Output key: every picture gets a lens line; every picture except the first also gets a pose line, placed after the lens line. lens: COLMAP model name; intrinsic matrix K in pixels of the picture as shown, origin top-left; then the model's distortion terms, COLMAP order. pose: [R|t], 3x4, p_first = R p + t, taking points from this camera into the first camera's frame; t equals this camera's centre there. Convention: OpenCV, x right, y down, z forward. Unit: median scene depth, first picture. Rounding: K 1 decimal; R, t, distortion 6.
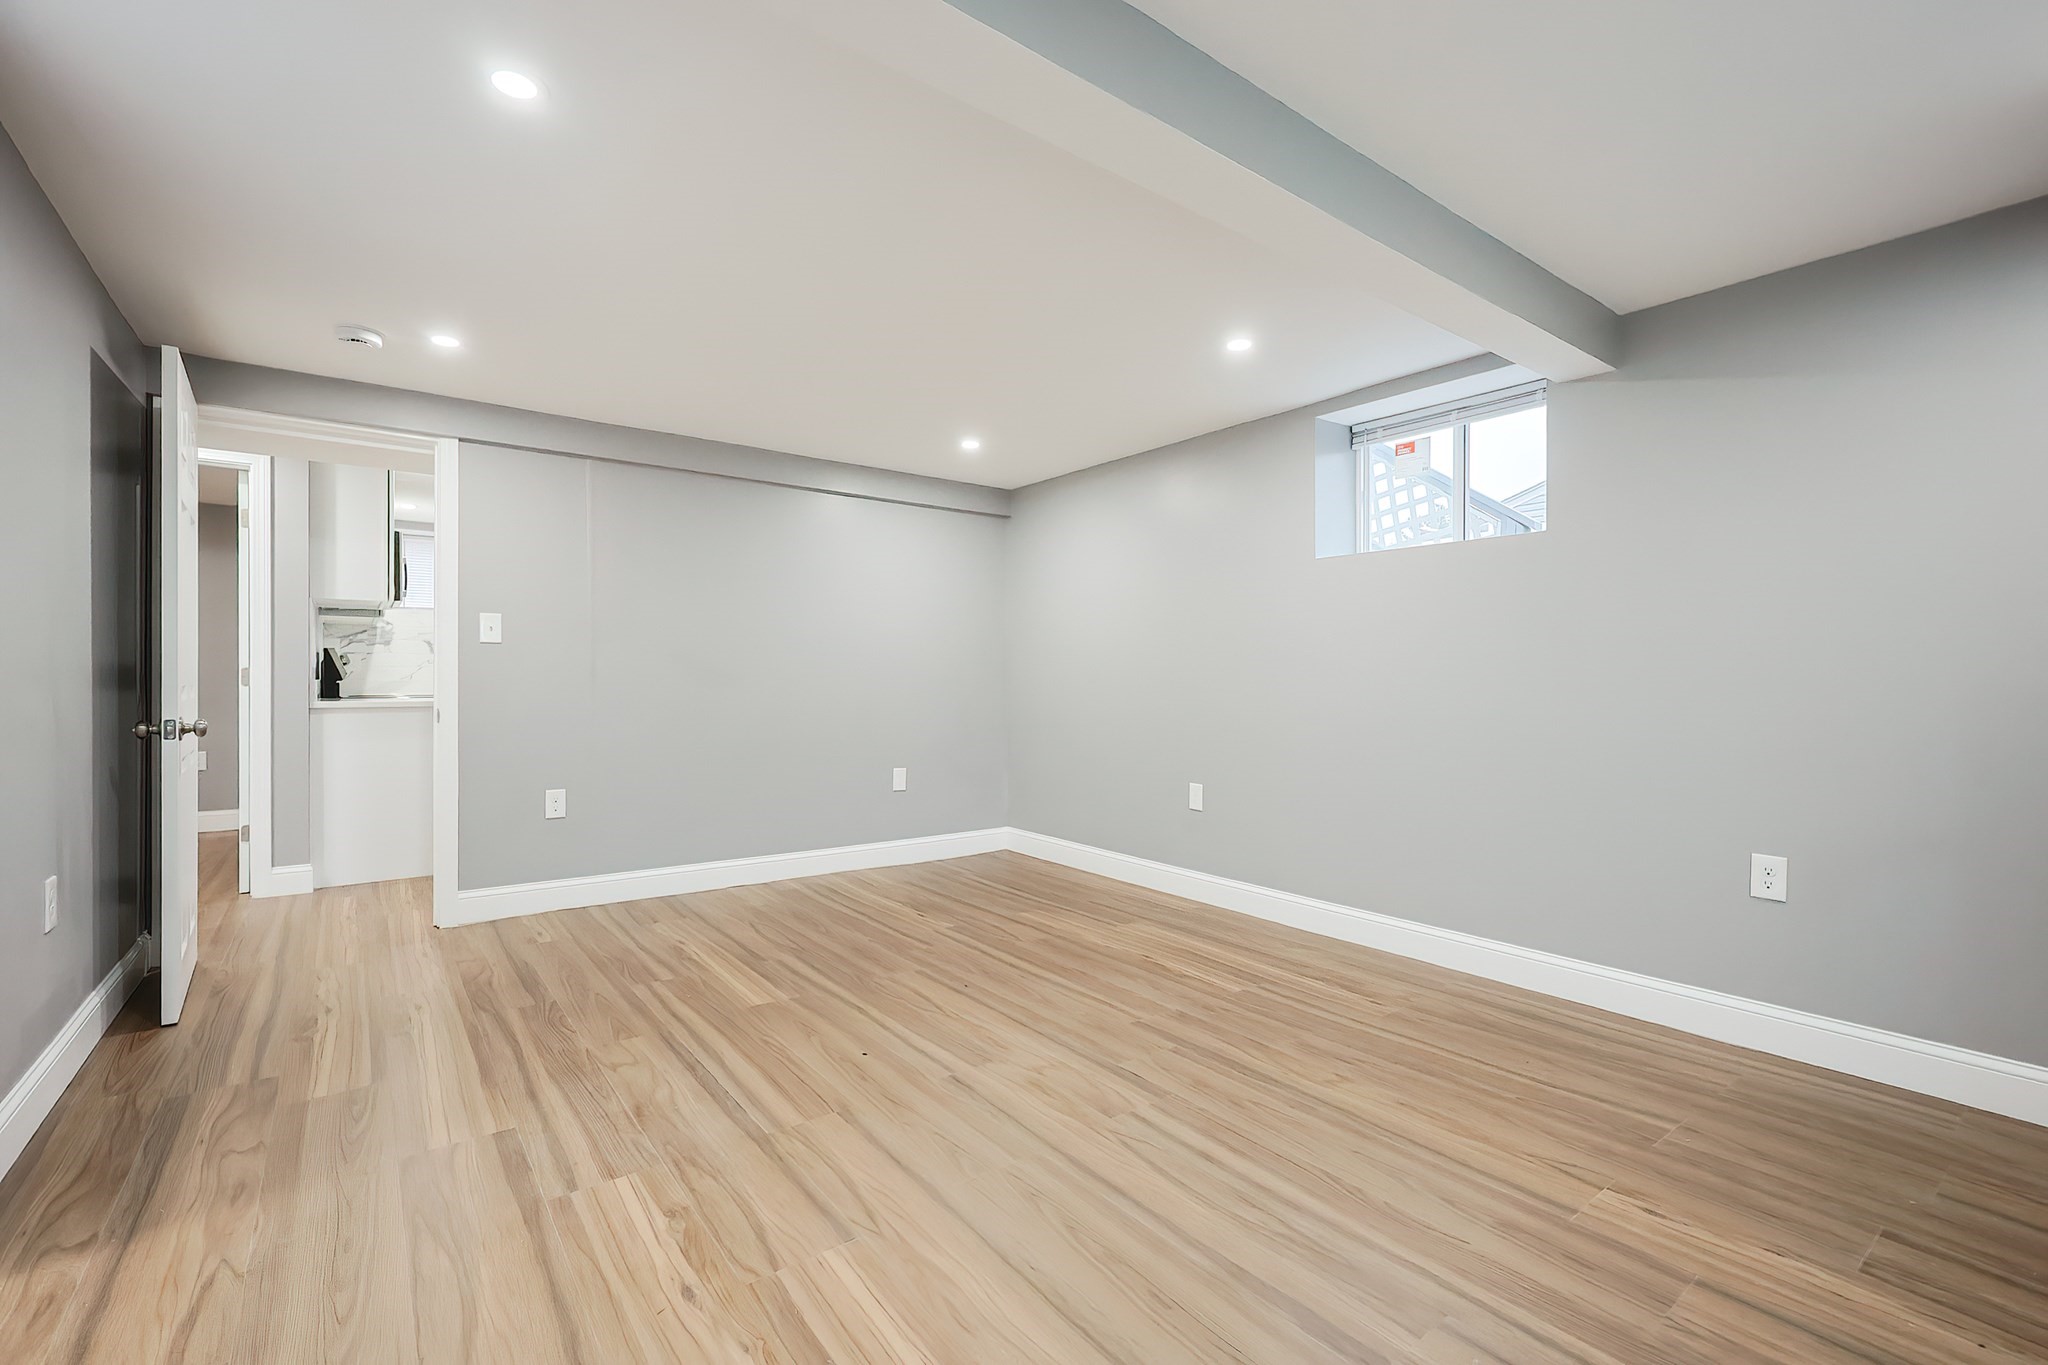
lens RADIAL K [[892.5, 0, 1031.2], [0, 892.5, 690.1], [0, 0, 1]] dist [-0.002132, -0.000071]
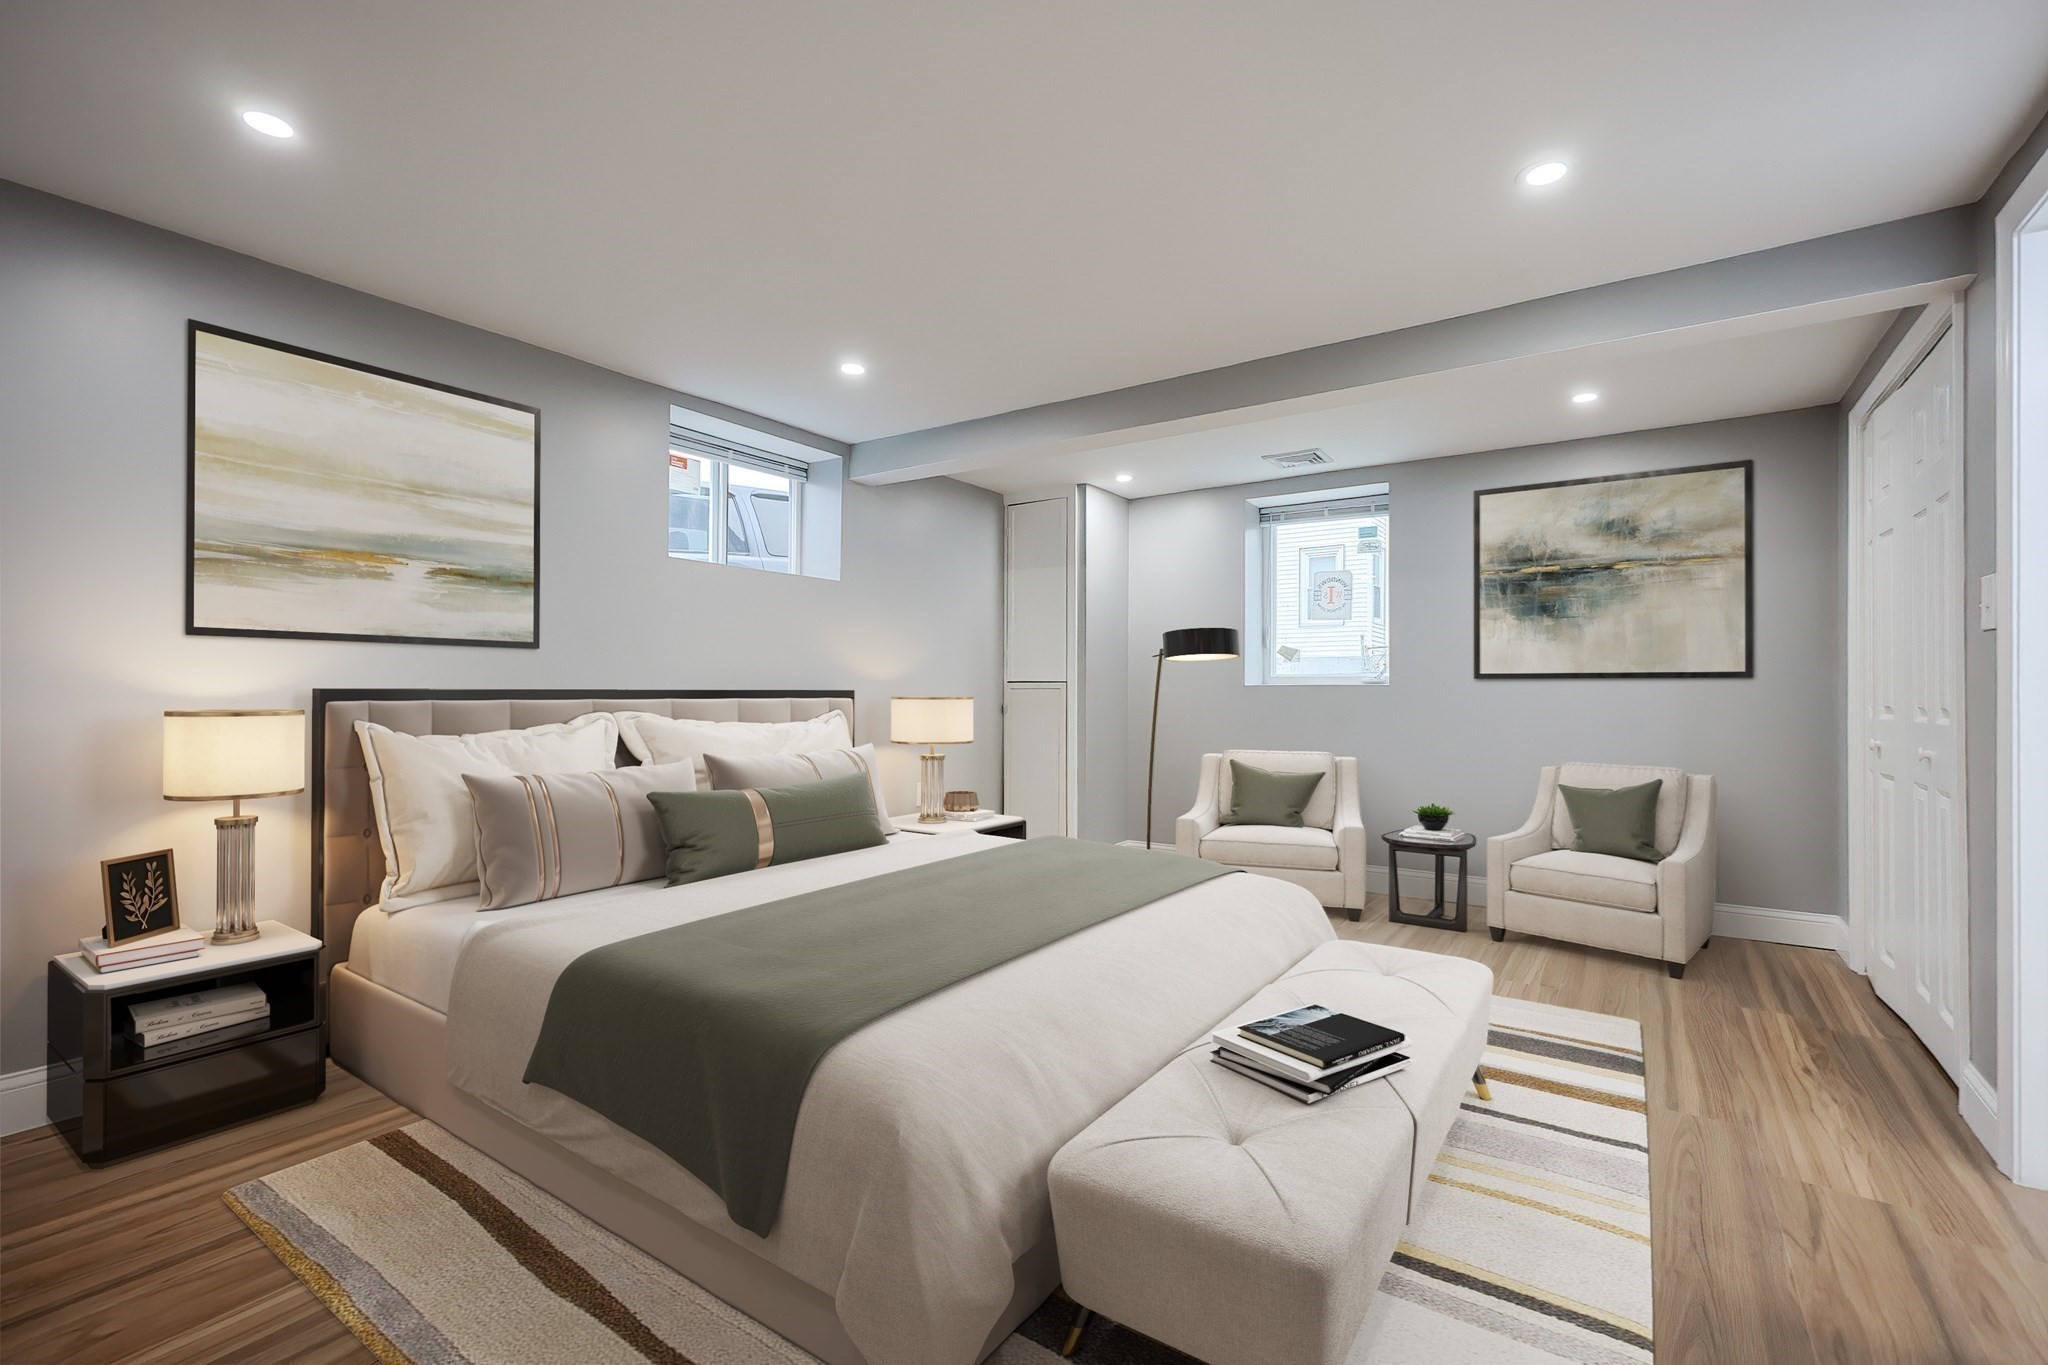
lens RADIAL K [[871.3, 0, 1025.6], [0, 871.3, 690.4], [0, 0, 1]] dist [-0.001438, -0.000086]
pose [[-0.302087, -0.006564, 0.953258, -0.873494], [0.003408, 0.999962, 0.007966, -0.019619], [-0.953274, 0.005655, -0.302053, 1.194373]]
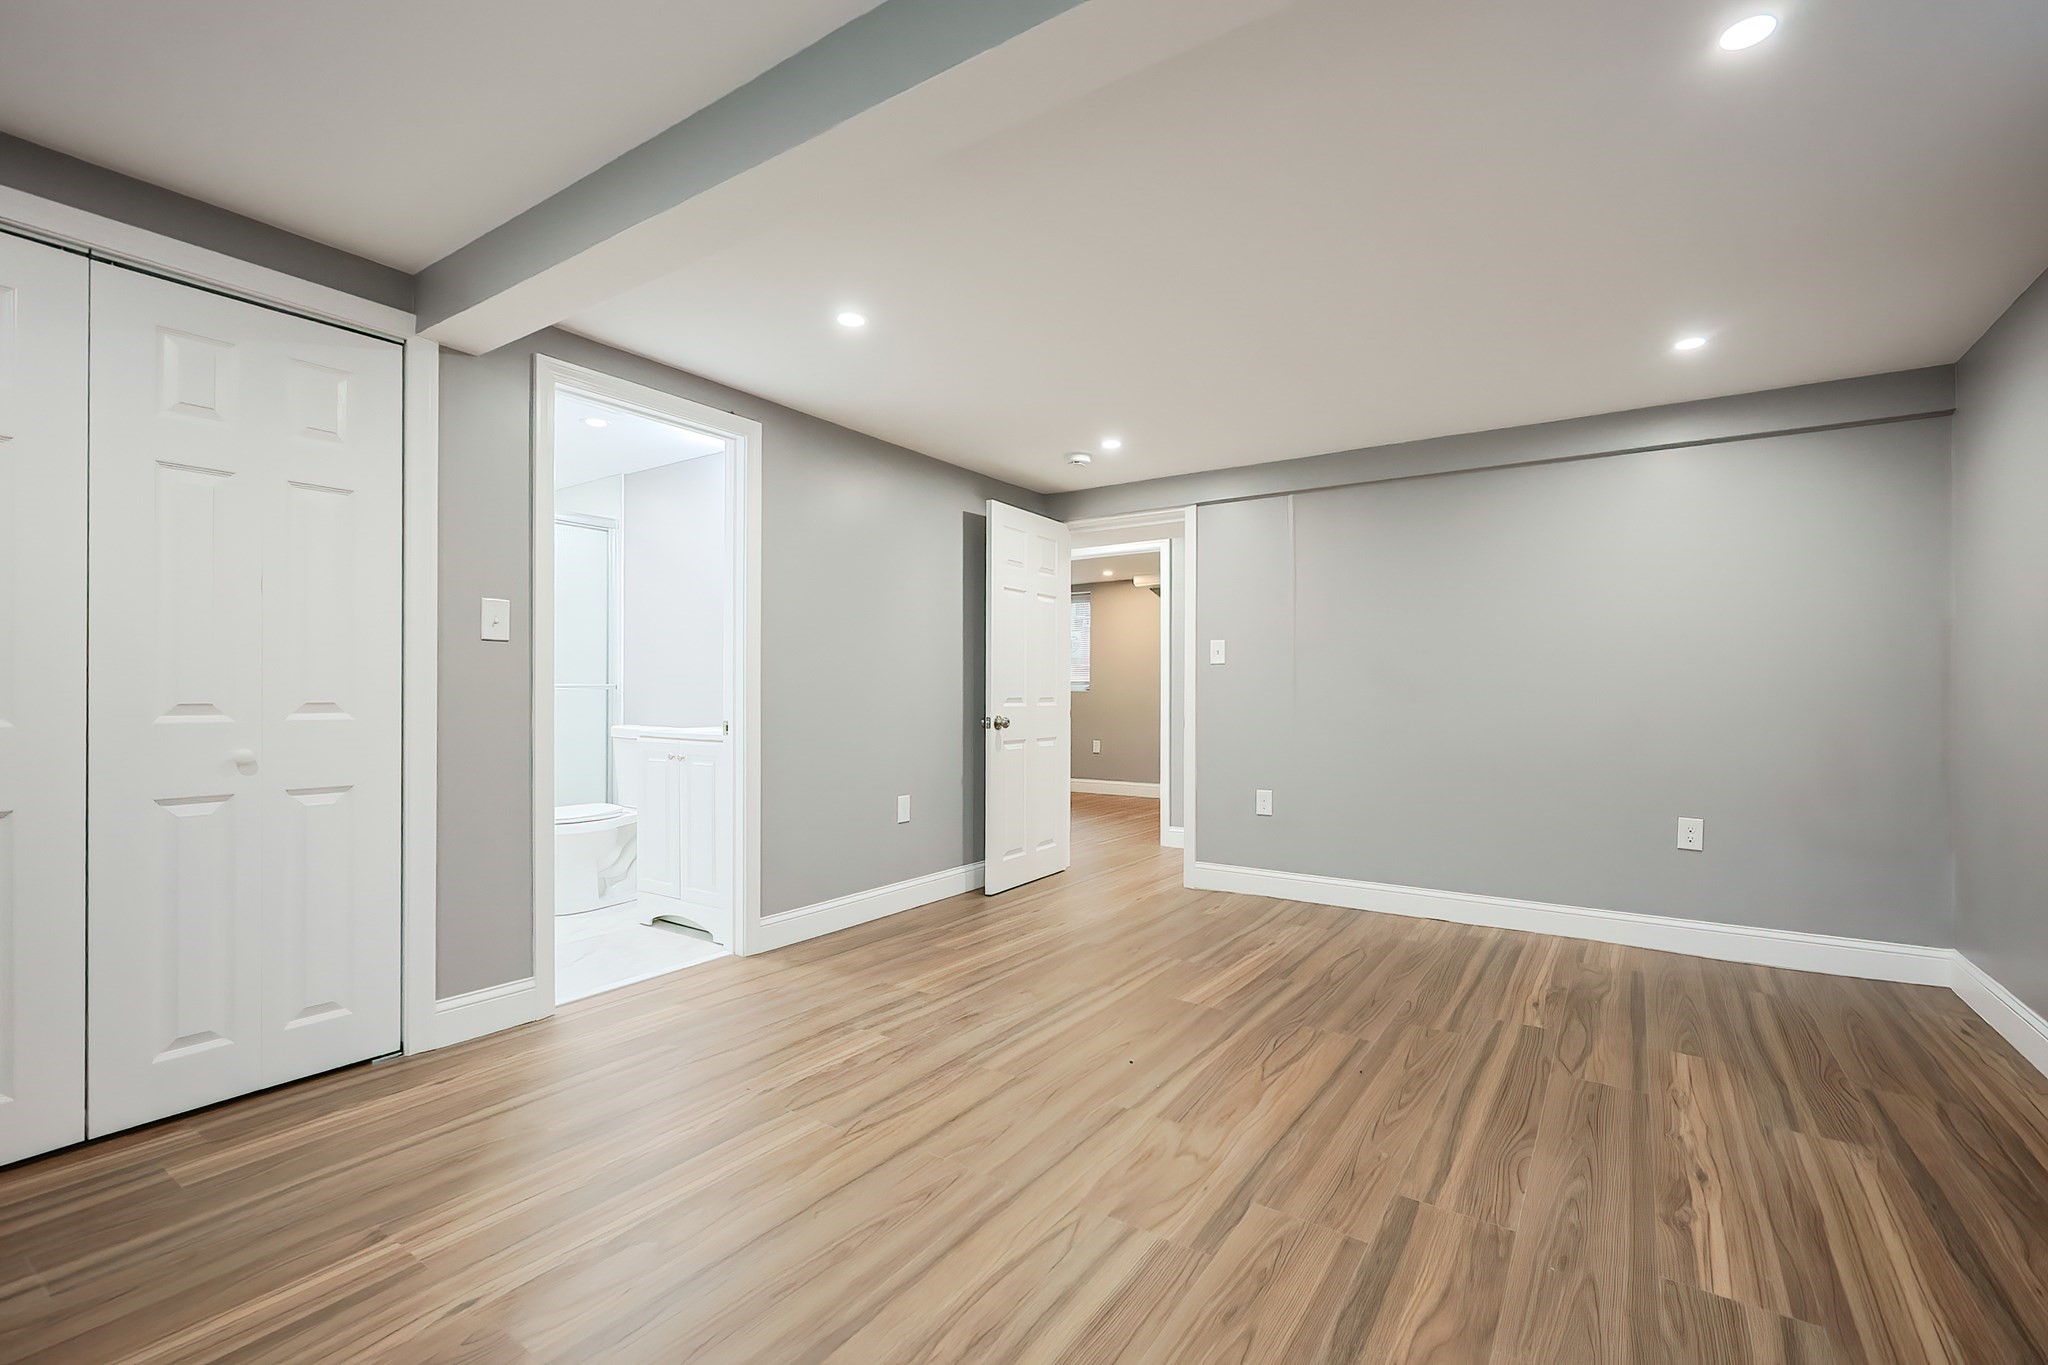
lens RADIAL K [[892.5, 0, 1031.2], [0, 892.5, 690.1], [0, 0, 1]] dist [-0.002132, -0.000071]
pose [[0.315673, -0.008368, -0.948831, 0.629730], [-0.009369, 0.999885, -0.011935, -0.000201], [0.948822, 0.012657, 0.315558, 0.484941]]
